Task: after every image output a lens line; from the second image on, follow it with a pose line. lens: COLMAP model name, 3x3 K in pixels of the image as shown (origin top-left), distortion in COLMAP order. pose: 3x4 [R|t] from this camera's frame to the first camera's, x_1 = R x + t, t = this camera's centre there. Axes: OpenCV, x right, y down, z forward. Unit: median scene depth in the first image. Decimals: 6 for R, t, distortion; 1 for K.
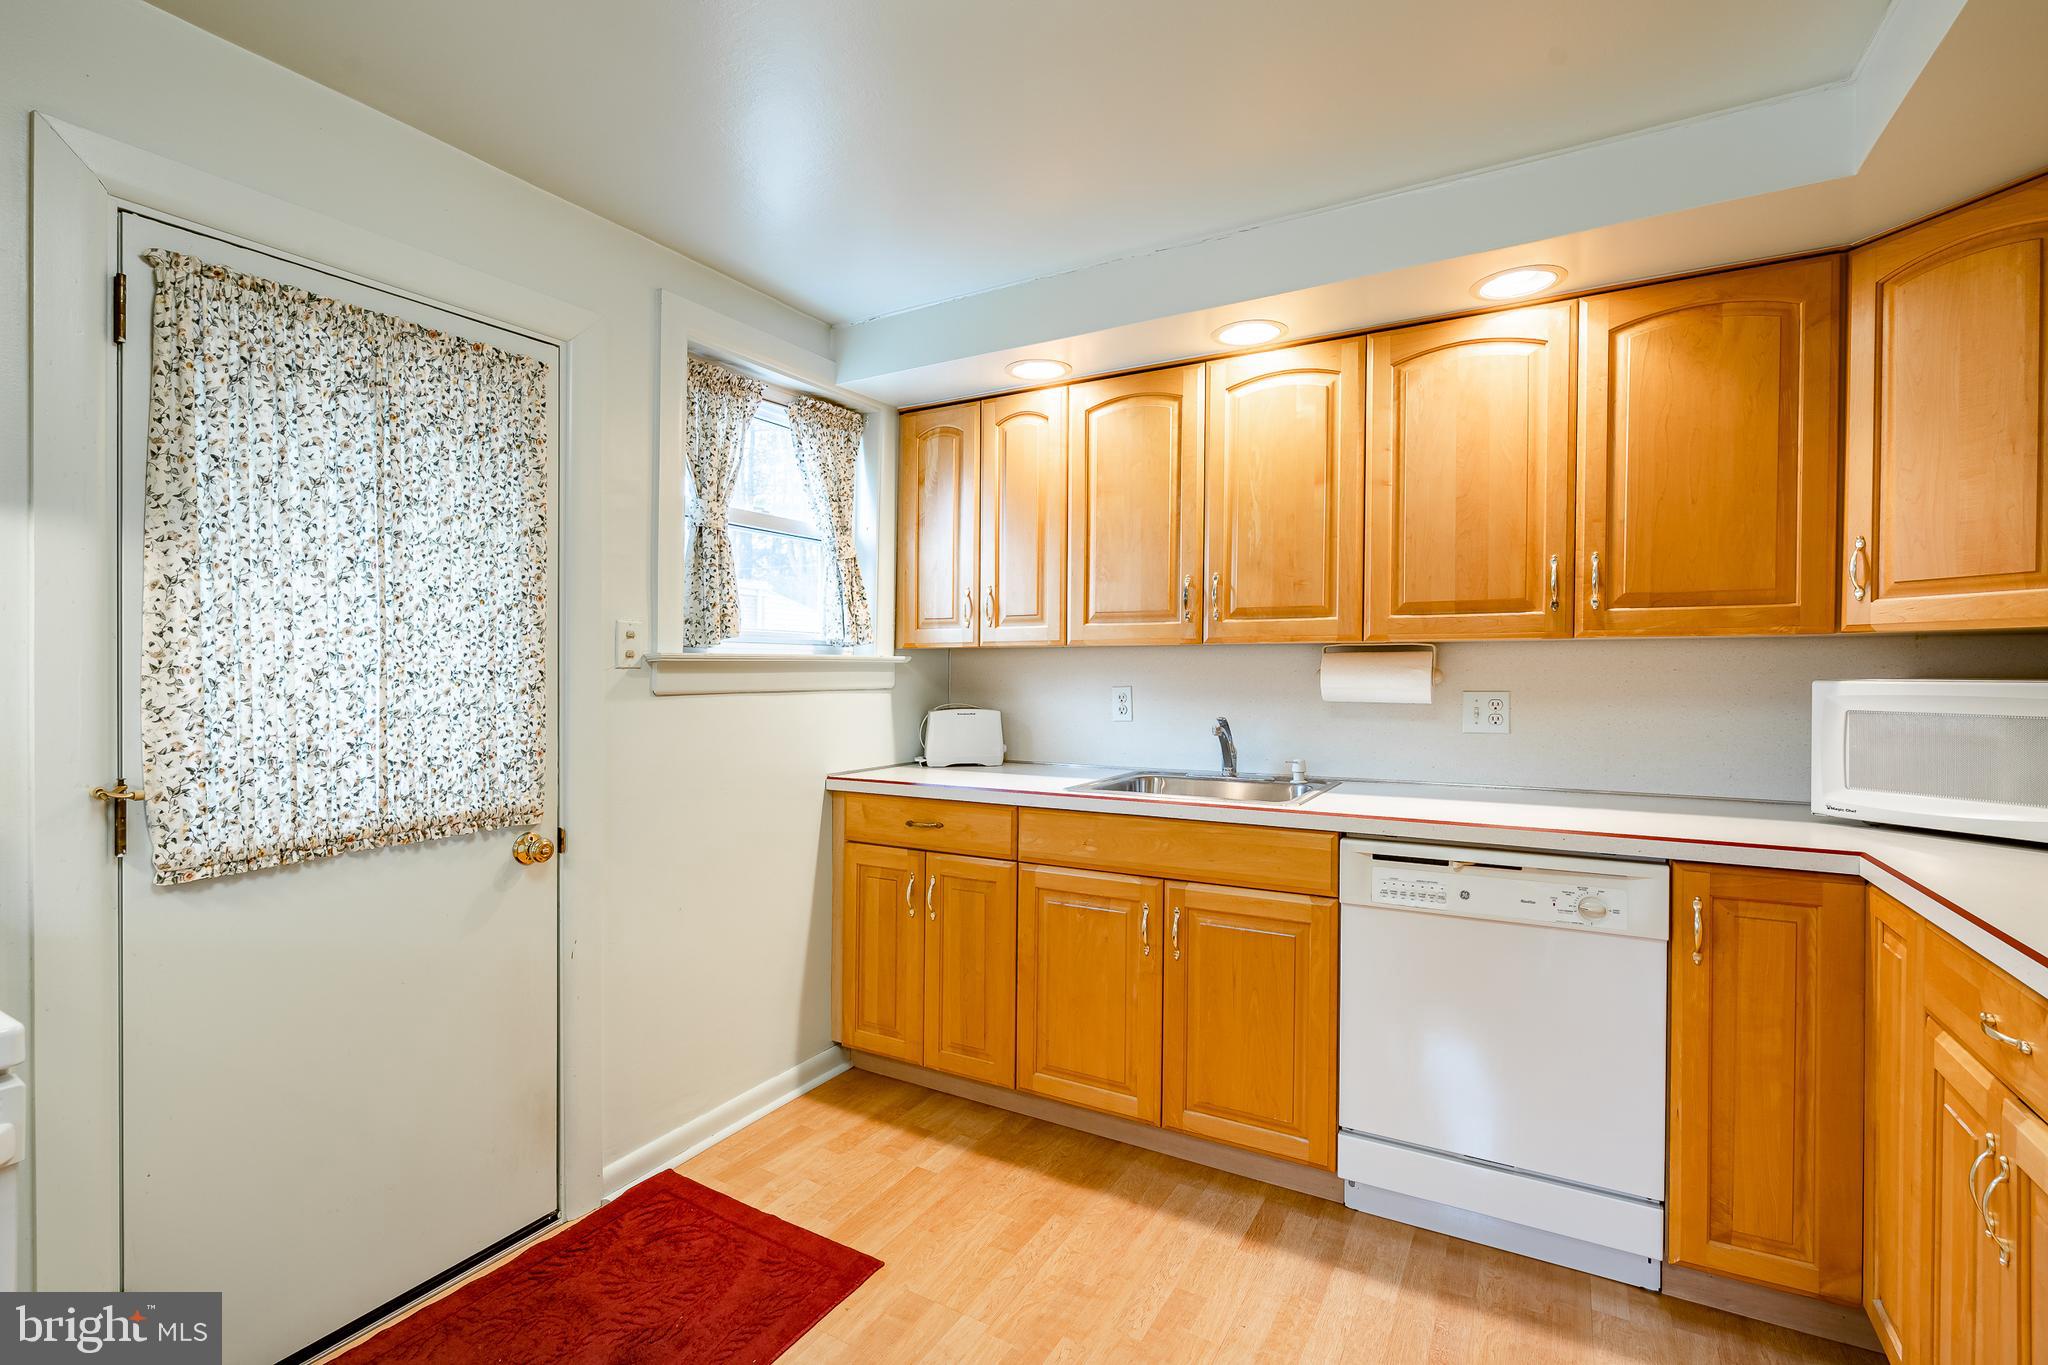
lens RADIAL K [[925.0, 0, 1015.4], [0, 925.0, 673.0], [0, 0, 1]] dist [-0.003035, 0.000536]
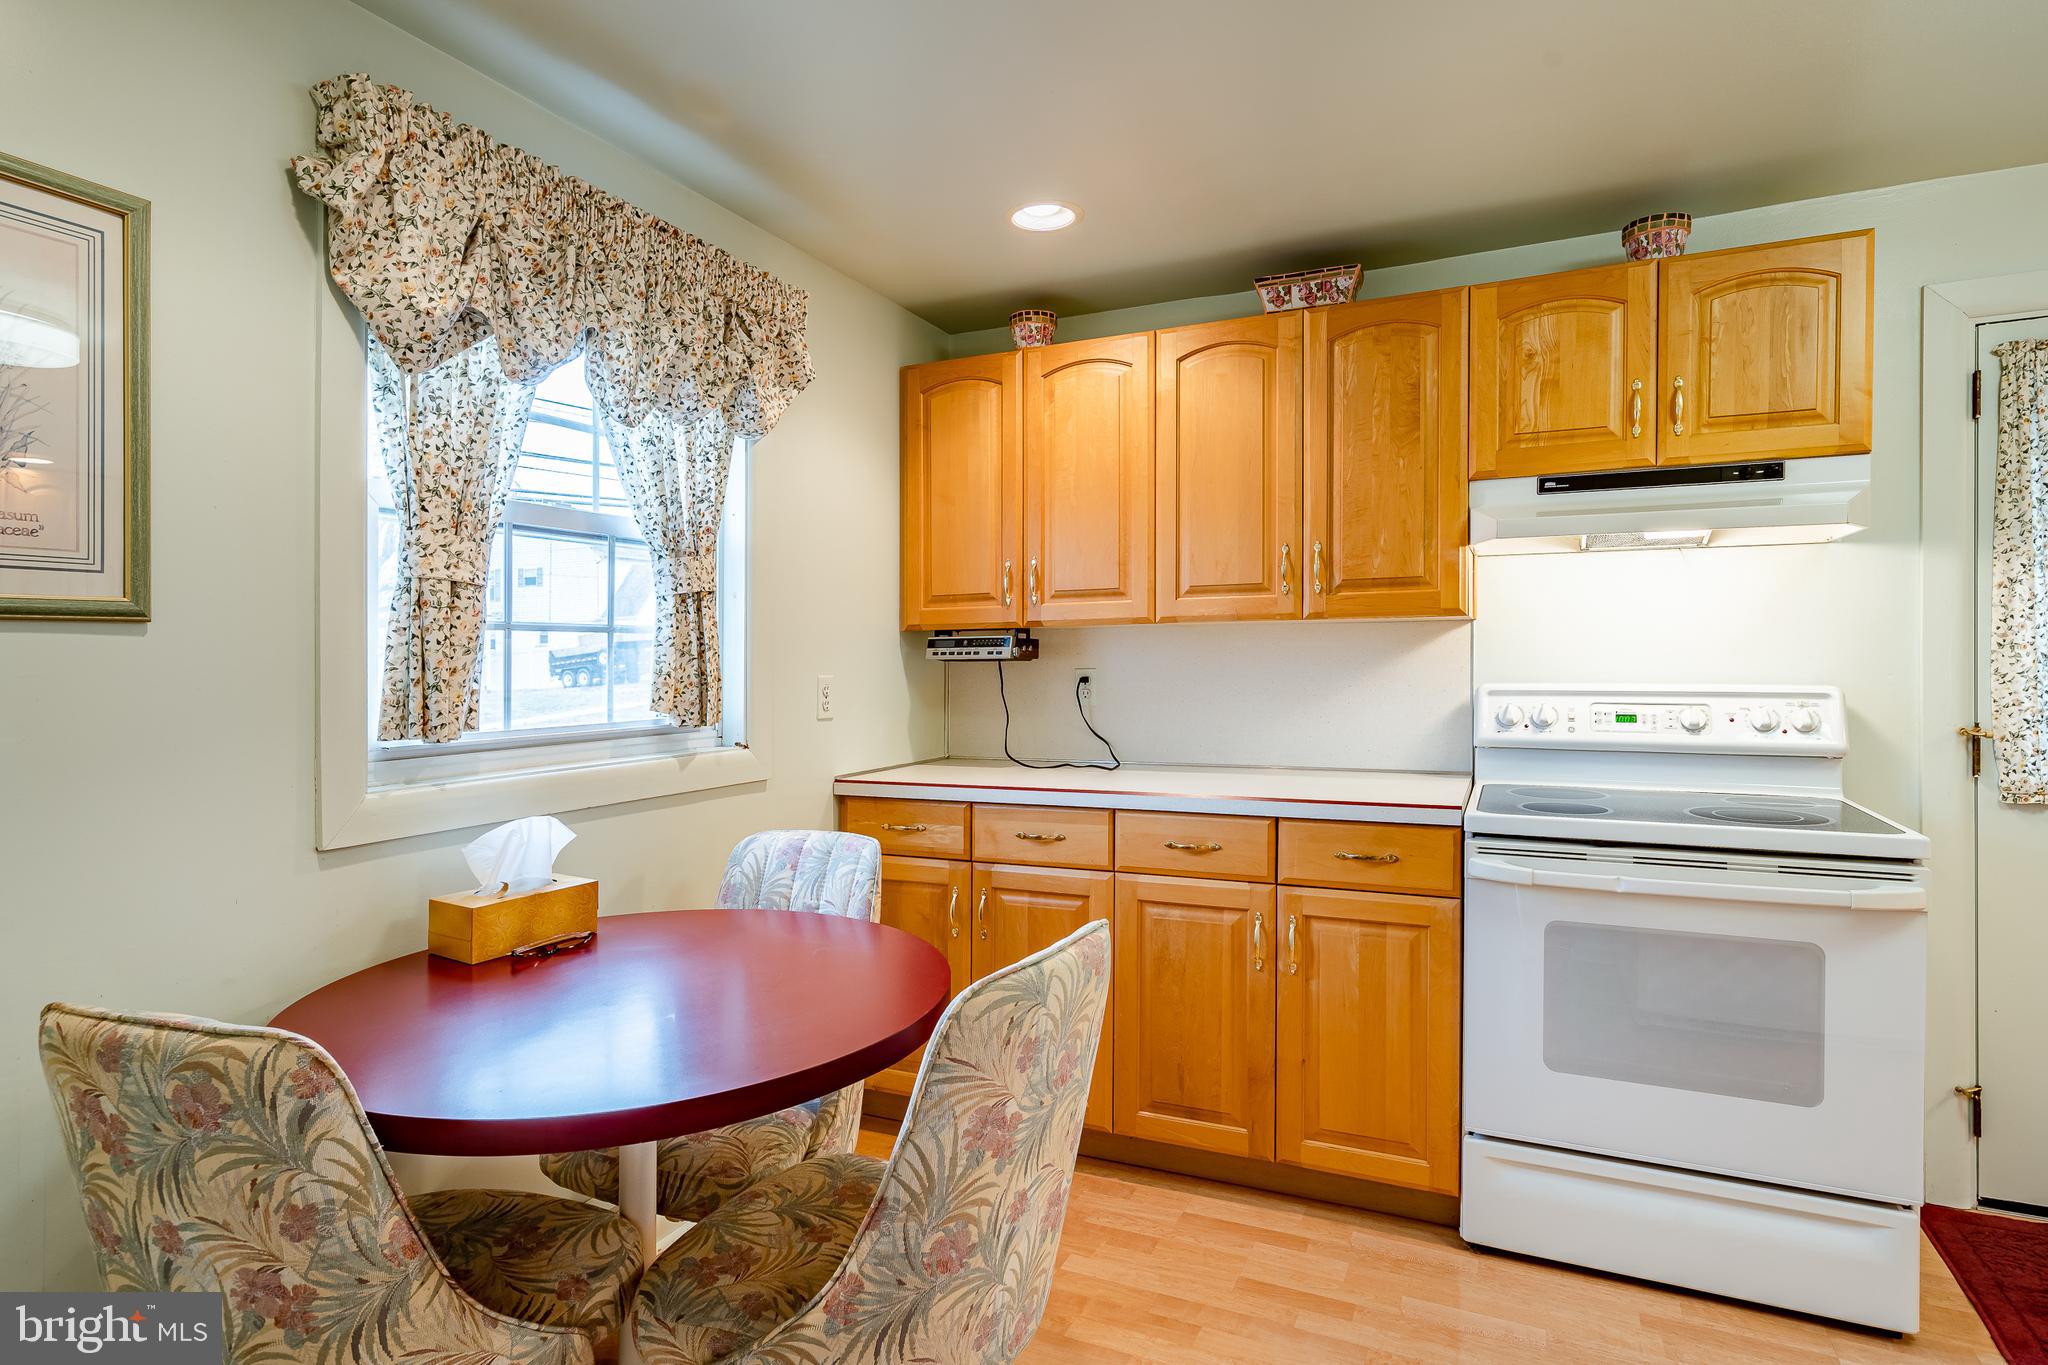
lens RADIAL K [[1084.8, 0, 1026.5], [0, 1084.8, 665.1], [0, 0, 1]] dist [0.002729, 0.000937]
pose [[0.088042, 0.007555, -0.996088, 0.383496], [0.005533, 0.999952, 0.008074, 0.002457], [0.996101, -0.006222, 0.087996, -0.407074]]
